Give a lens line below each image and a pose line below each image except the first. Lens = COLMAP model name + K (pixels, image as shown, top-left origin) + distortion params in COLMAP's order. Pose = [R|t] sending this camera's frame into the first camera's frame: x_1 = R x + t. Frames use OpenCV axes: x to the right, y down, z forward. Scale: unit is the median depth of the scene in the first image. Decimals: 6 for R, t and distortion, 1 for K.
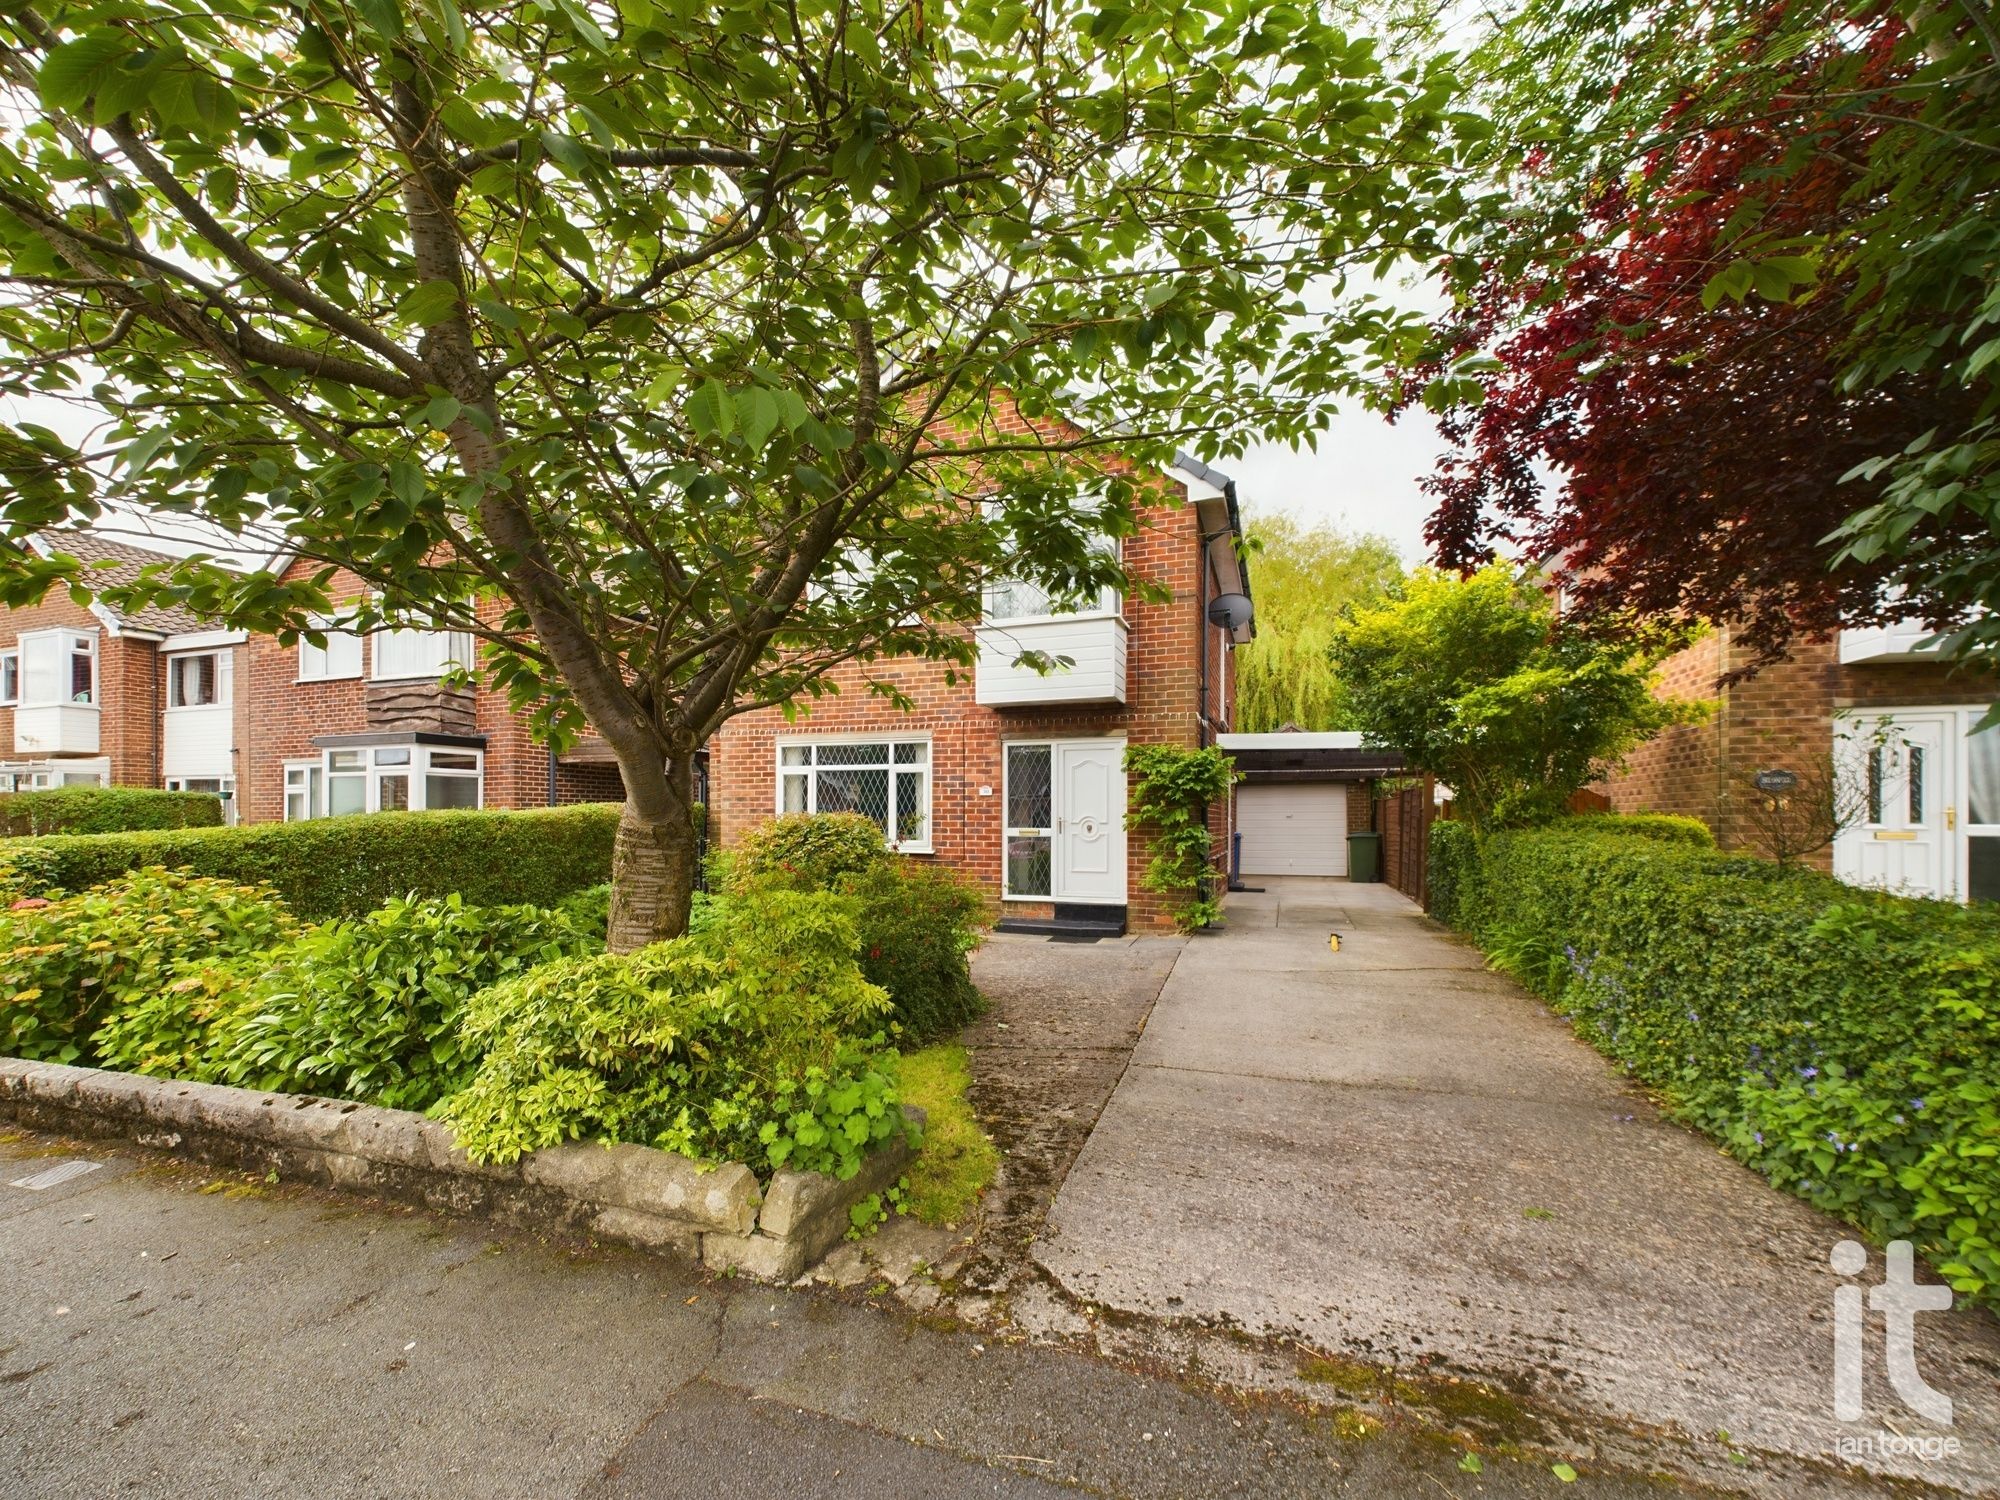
lens RADIAL K [[804.1, 0, 1000.5], [0, 804.1, 764.0], [0, 0, 1]] dist [0.002359, 0.000785]
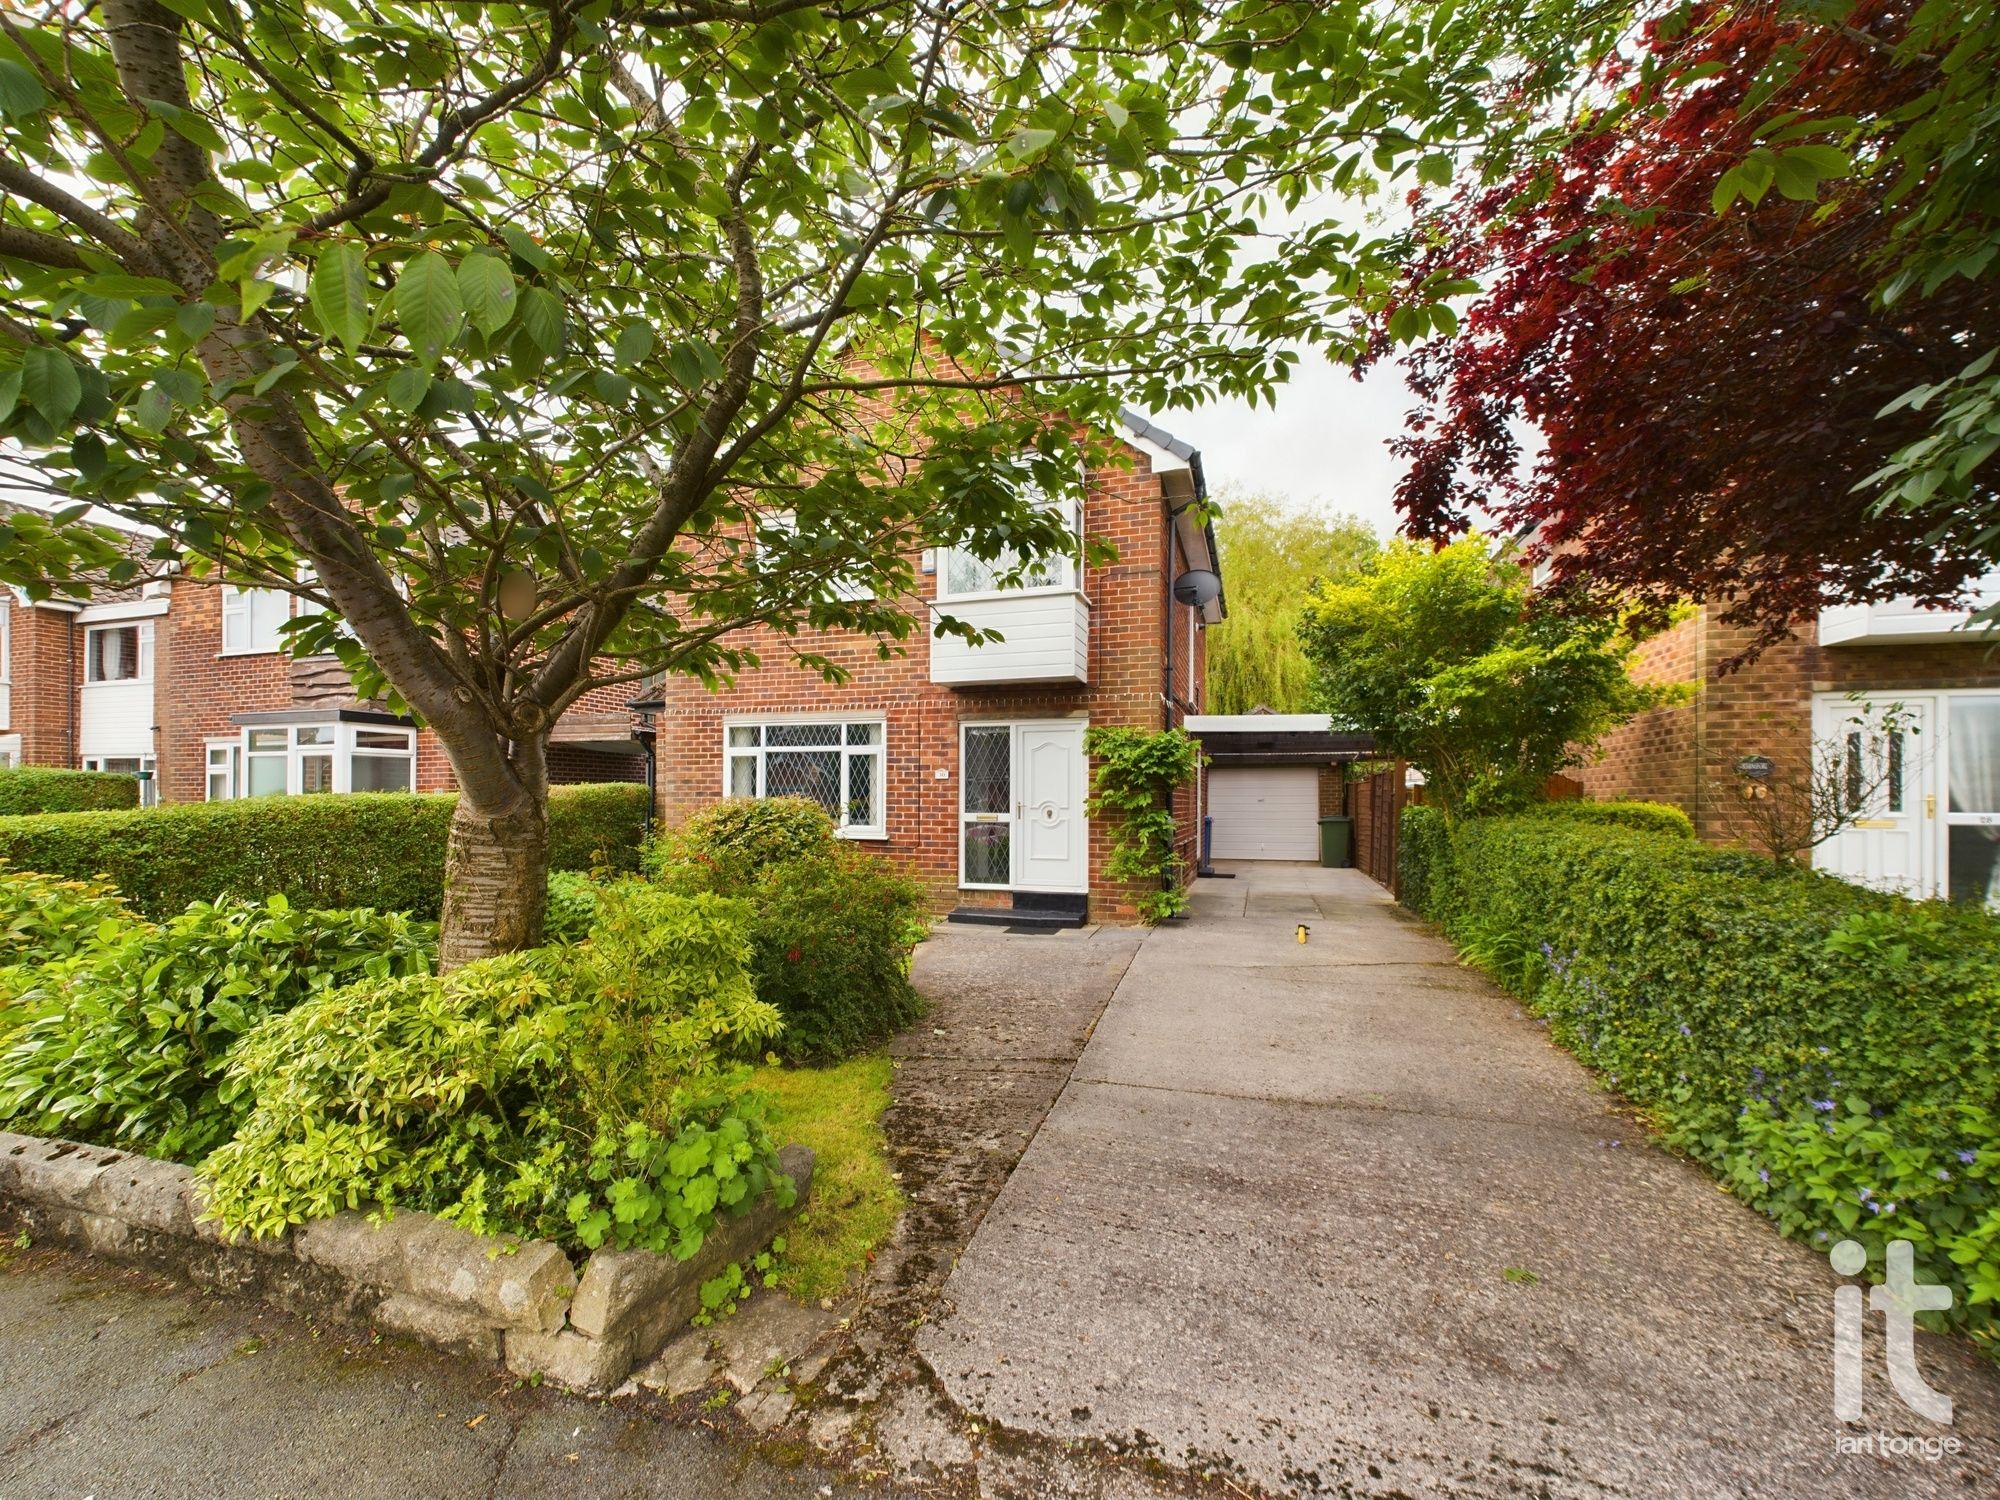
lens RADIAL K [[804.1, 0, 999.6], [0, 804.1, 741.3], [0, 0, 1]] dist [0.002359, 0.000785]
pose [[0.999670, 0.004347, 0.025326, 0.063108], [-0.004217, 0.999978, -0.005168, -0.002044], [-0.025348, 0.005060, 0.999666, 0.107545]]
